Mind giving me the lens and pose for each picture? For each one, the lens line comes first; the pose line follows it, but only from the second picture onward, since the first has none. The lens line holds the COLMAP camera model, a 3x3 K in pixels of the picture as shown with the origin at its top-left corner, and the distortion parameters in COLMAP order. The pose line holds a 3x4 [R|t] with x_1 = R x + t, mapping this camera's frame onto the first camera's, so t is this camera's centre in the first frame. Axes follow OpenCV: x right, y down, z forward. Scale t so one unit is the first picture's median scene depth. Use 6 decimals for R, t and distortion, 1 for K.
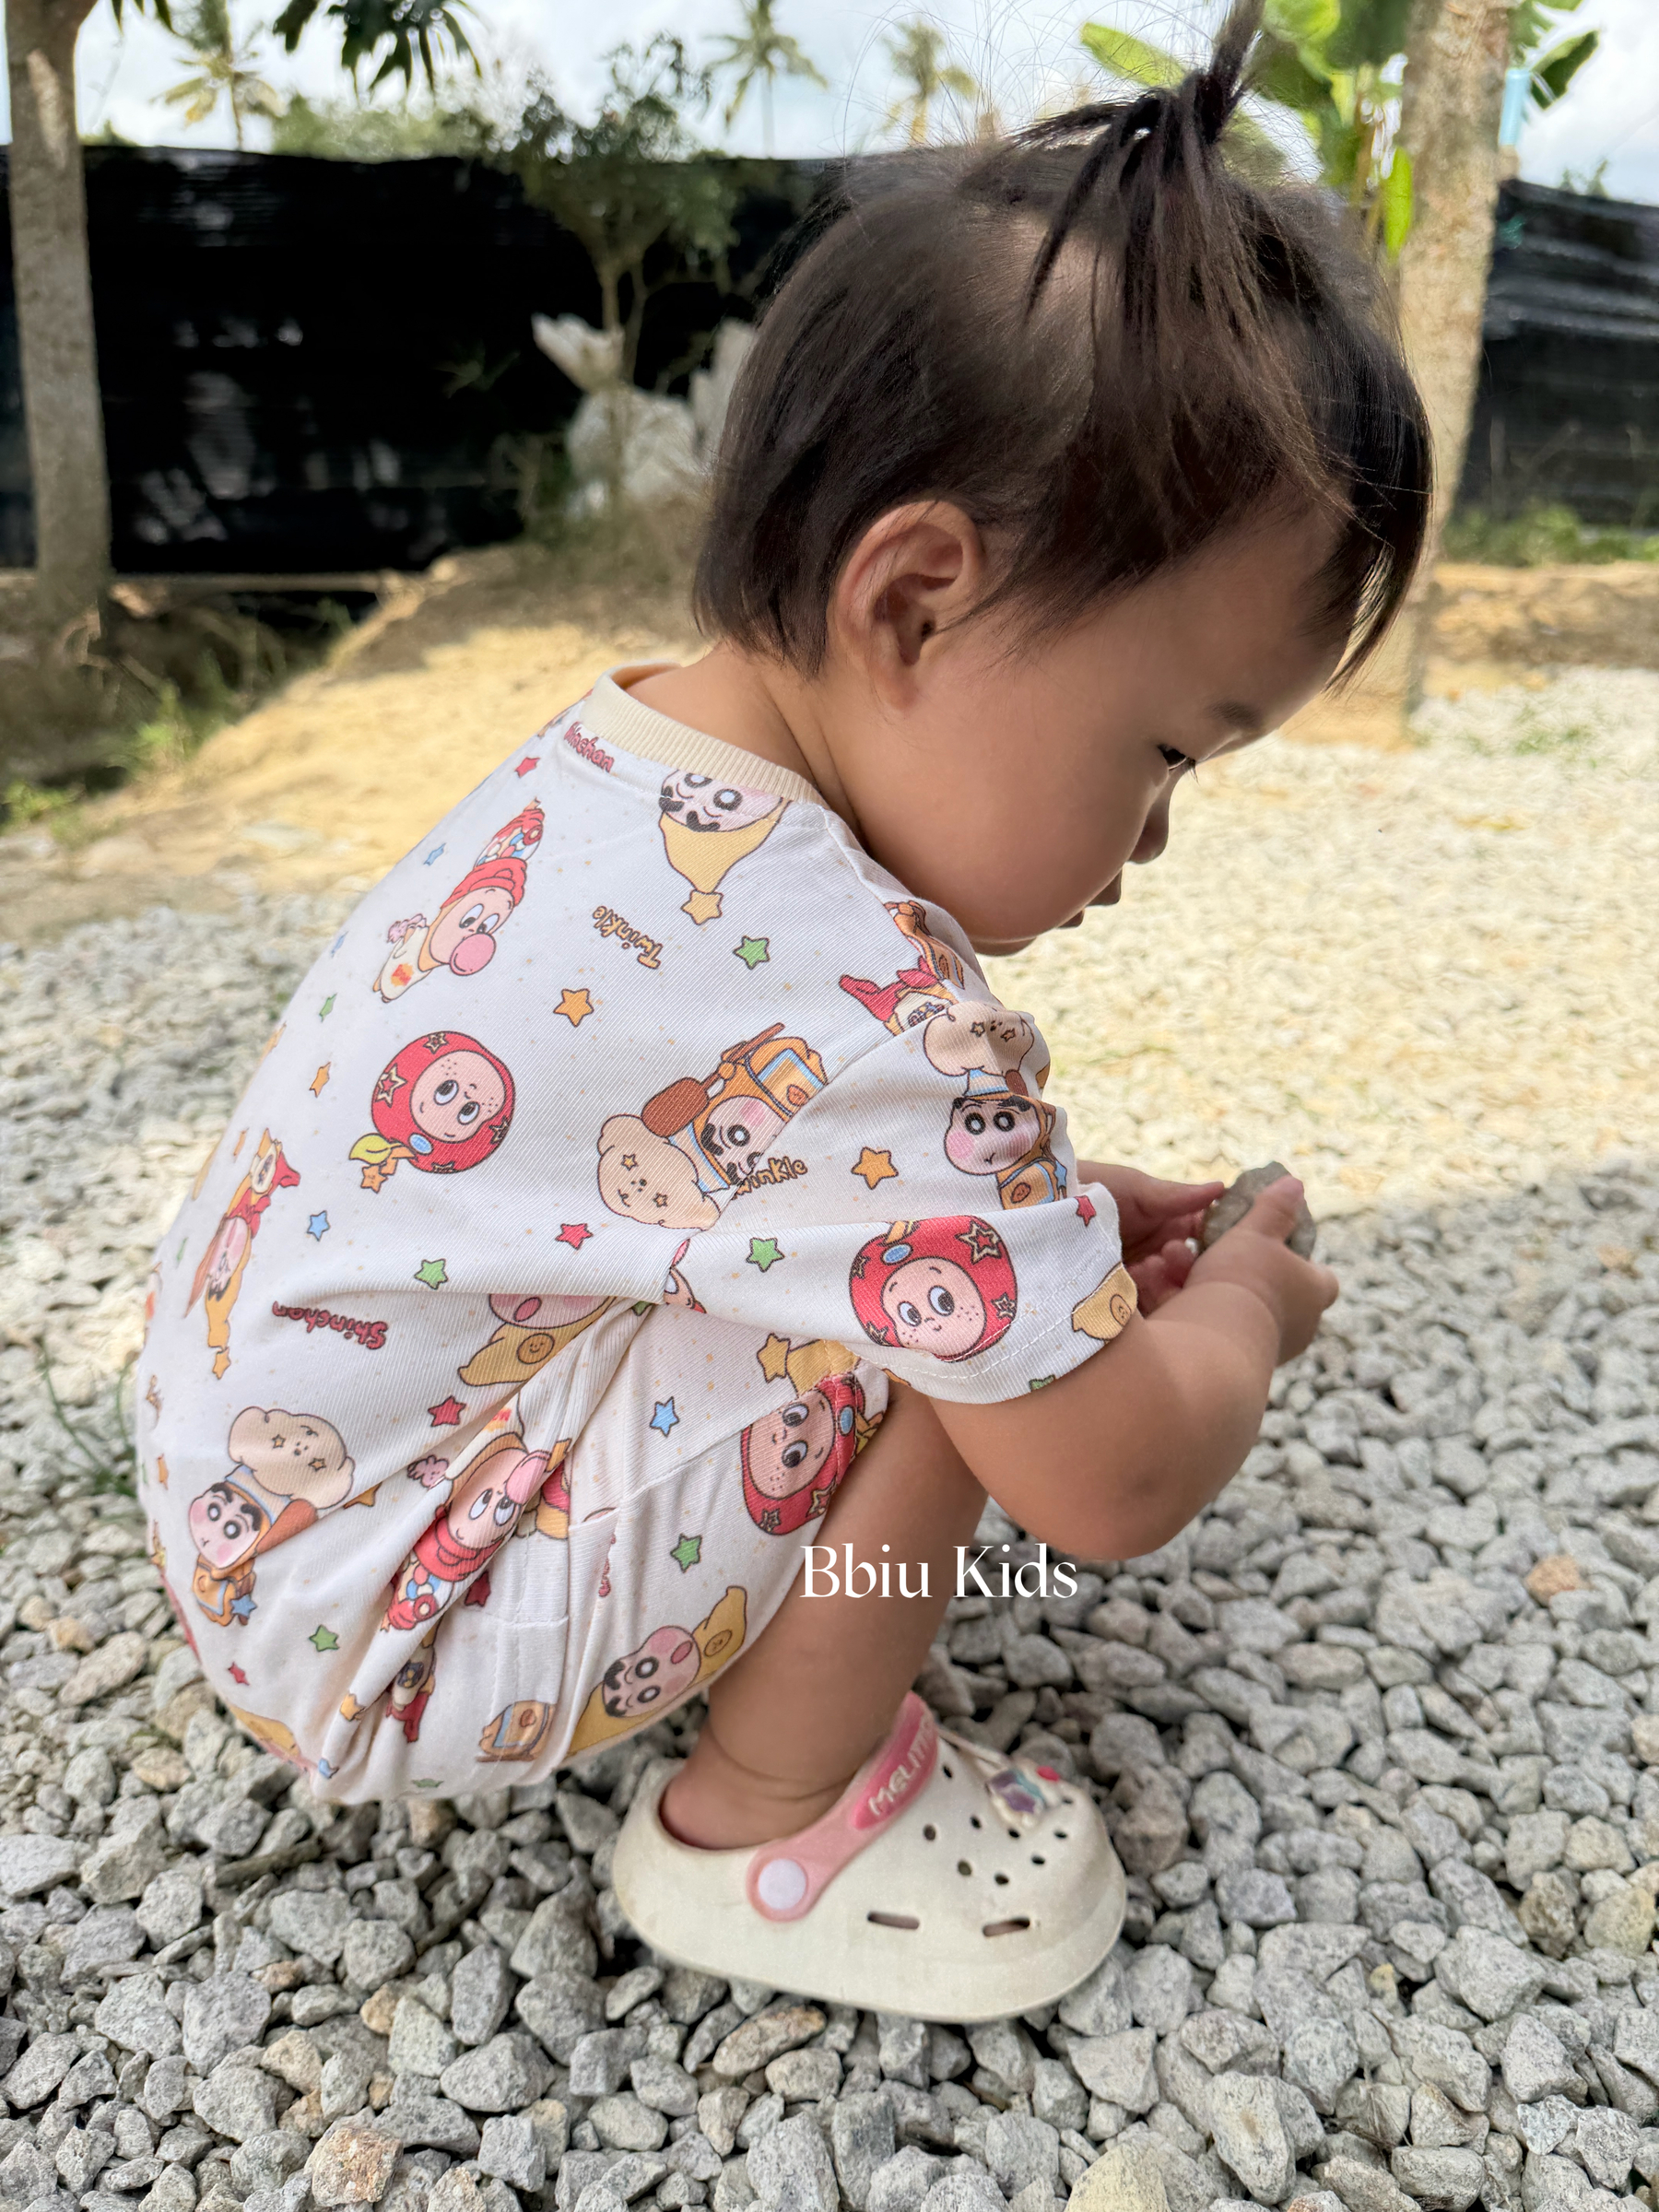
lens RADIAL K [[1499.8, 0, 833.8], [0, 1499.8, 1097.6], [0, 0, 1]] dist [-0.007339, -0.003376]
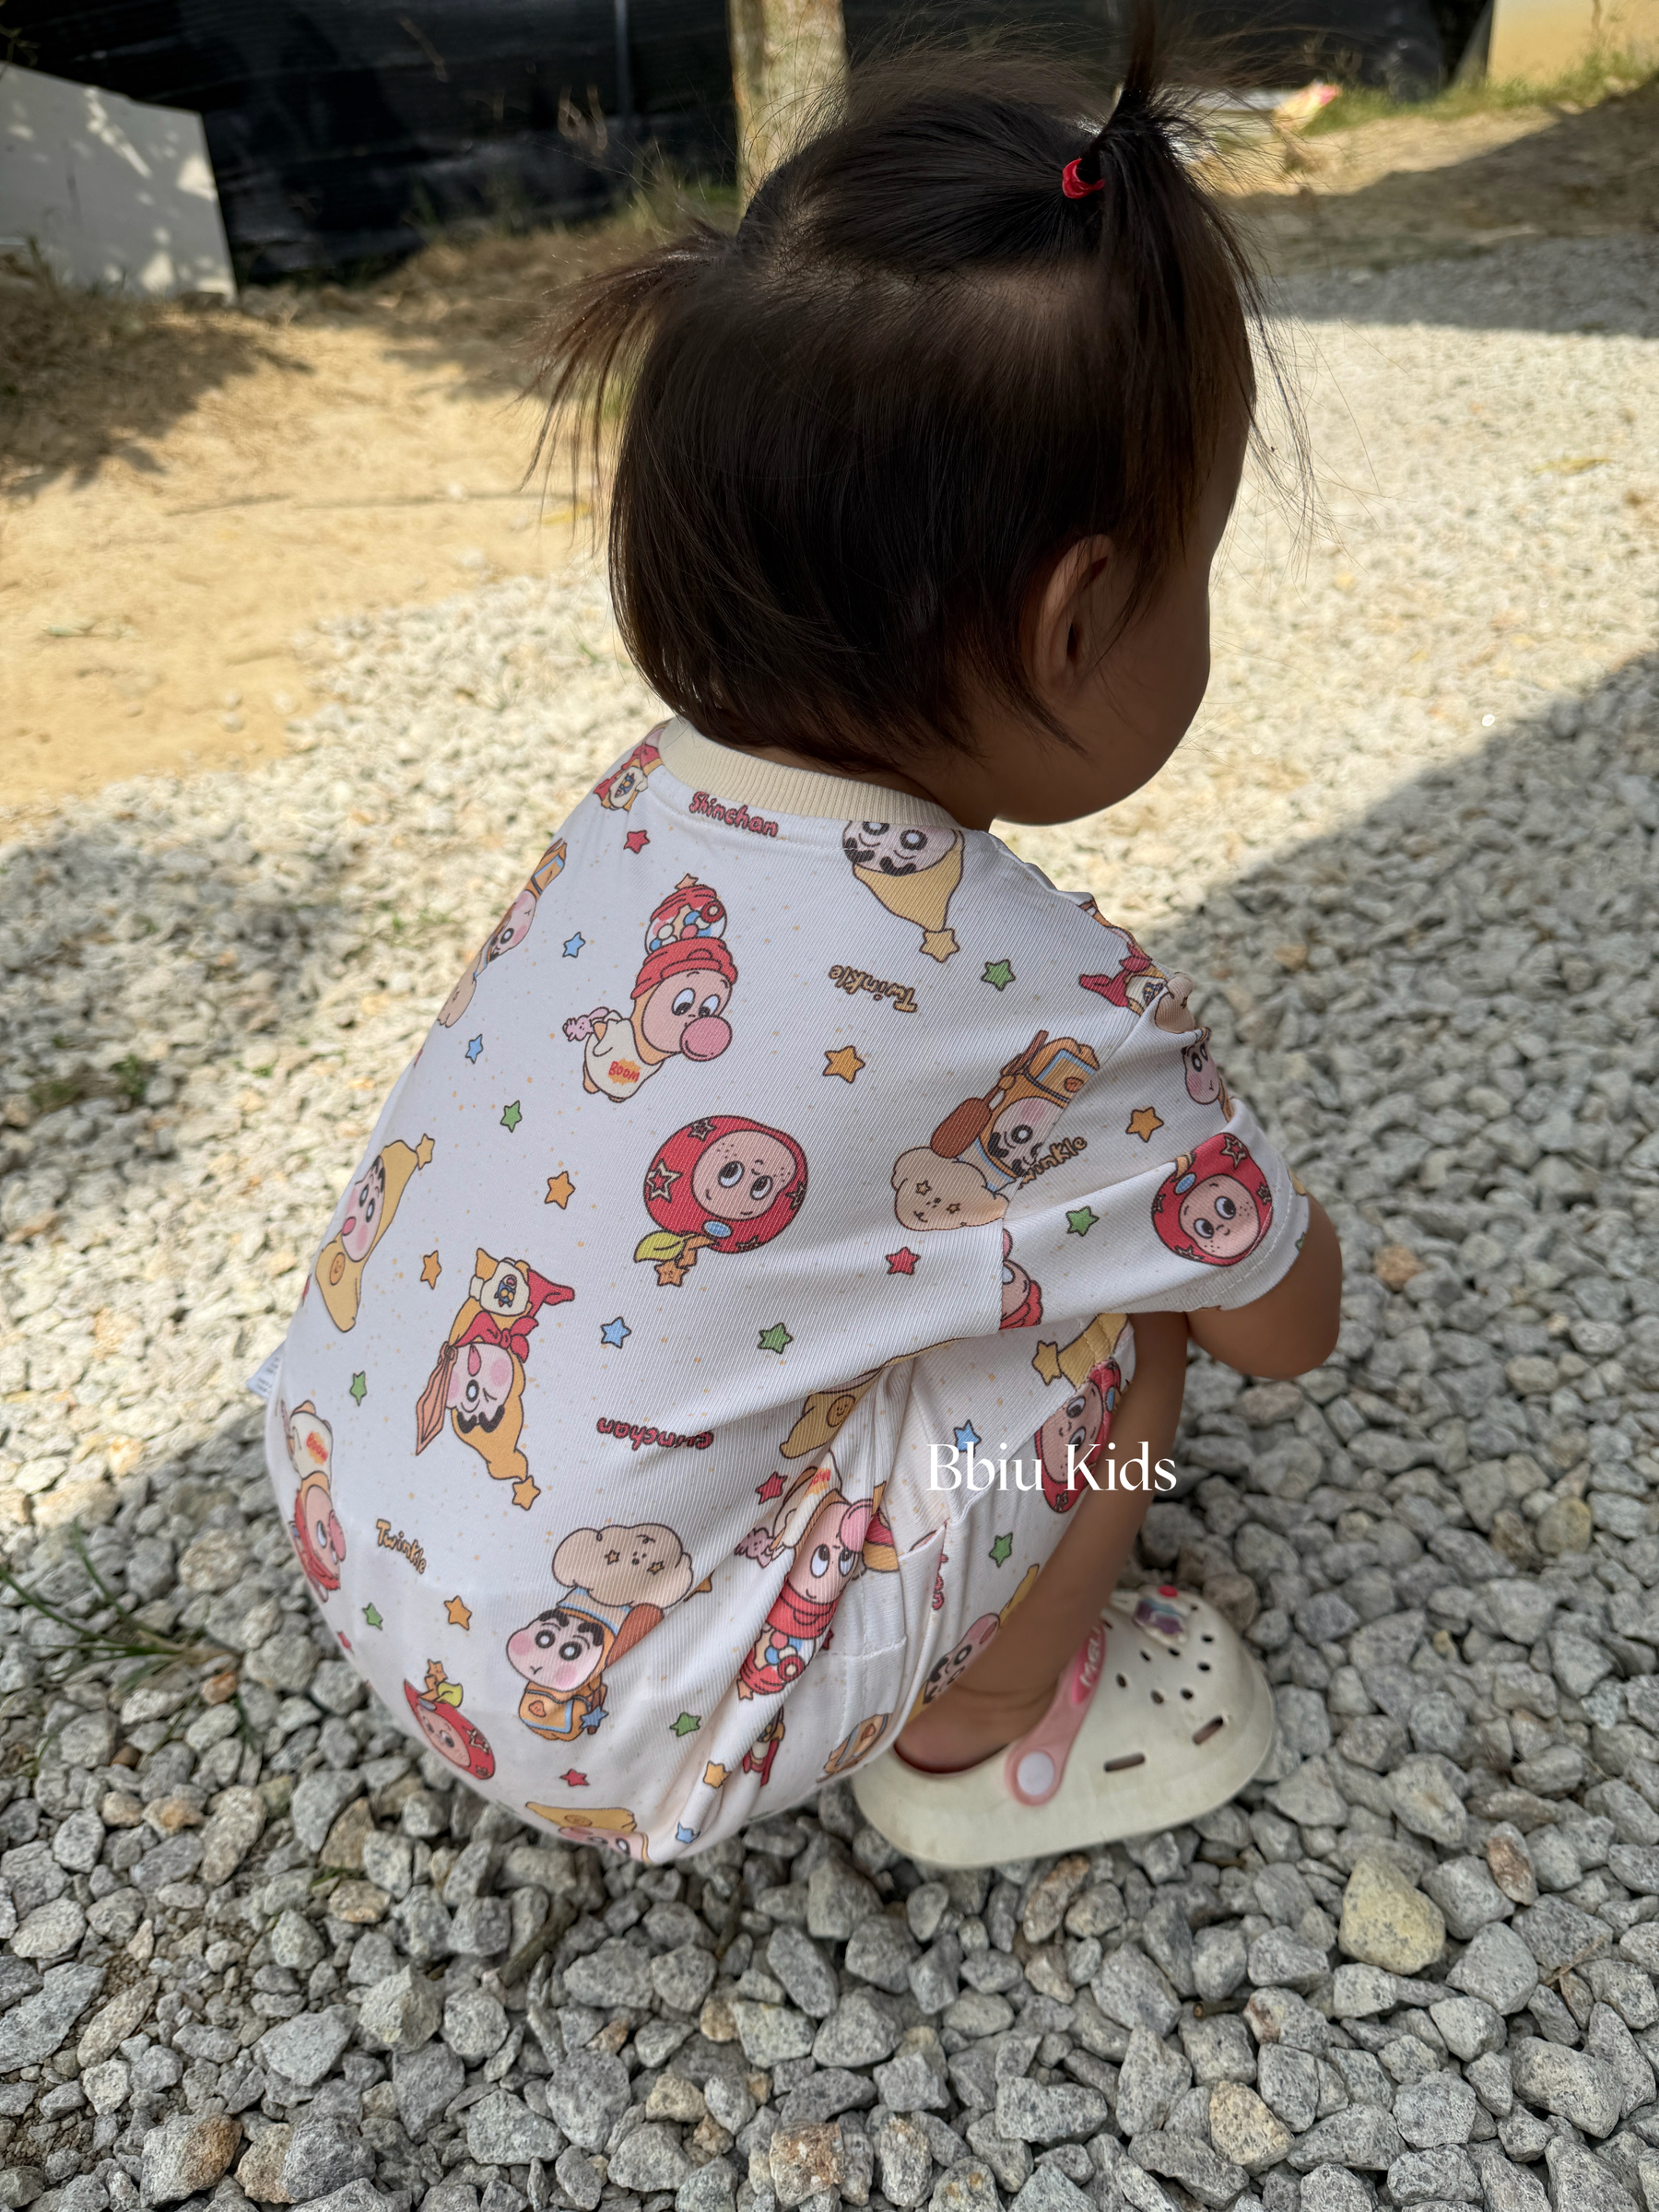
lens RADIAL K [[1584.4, 0, 833.0], [0, 1584.4, 1111.3], [0, 0, 1]] dist [0.003610, -0.016034]
pose [[0.924842, -0.264926, 0.272912, -0.356132], [0.224822, 0.959530, 0.169577, -0.153416], [-0.306793, -0.095476, 0.946975, 0.007042]]
